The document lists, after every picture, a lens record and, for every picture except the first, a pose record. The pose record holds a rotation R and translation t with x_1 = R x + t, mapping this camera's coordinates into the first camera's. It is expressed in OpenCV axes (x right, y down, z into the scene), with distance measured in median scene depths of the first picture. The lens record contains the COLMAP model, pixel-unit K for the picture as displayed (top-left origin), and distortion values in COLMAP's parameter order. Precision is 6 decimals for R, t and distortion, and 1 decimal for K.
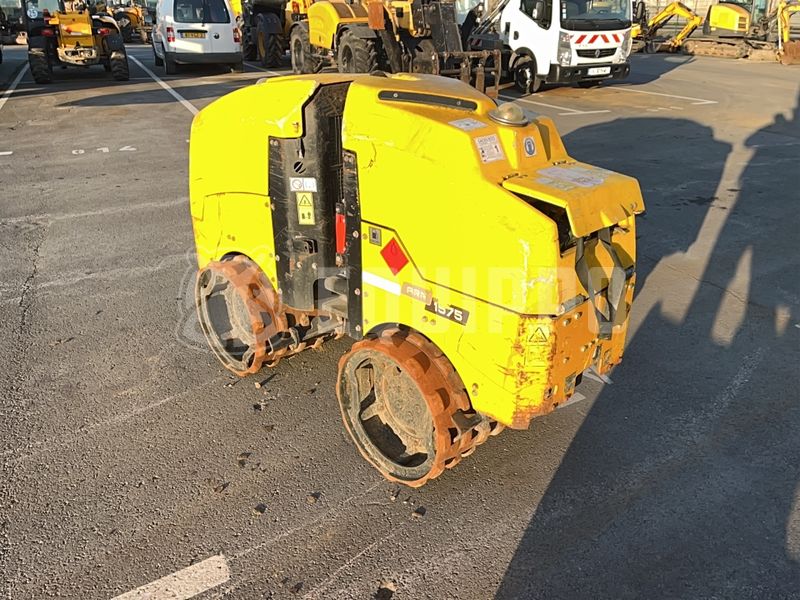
lens RADIAL K [[624.5, 0, 398.6], [0, 624.5, 297.5], [0, 0, 1]] dist [0.072703, -0.103465]
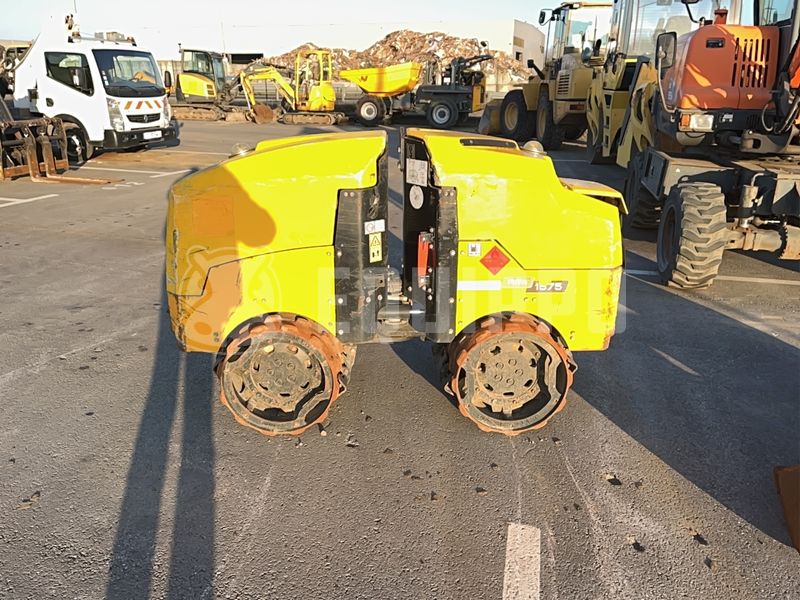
lens RADIAL K [[624.5, 0, 400.9], [0, 624.5, 297.0], [0, 0, 1]] dist [0.072703, -0.103465]
pose [[0.690335, -0.225941, 0.687306, -0.174619], [0.288929, 0.957039, 0.024410, -0.013368], [-0.663294, 0.181732, 0.725958, 0.030978]]
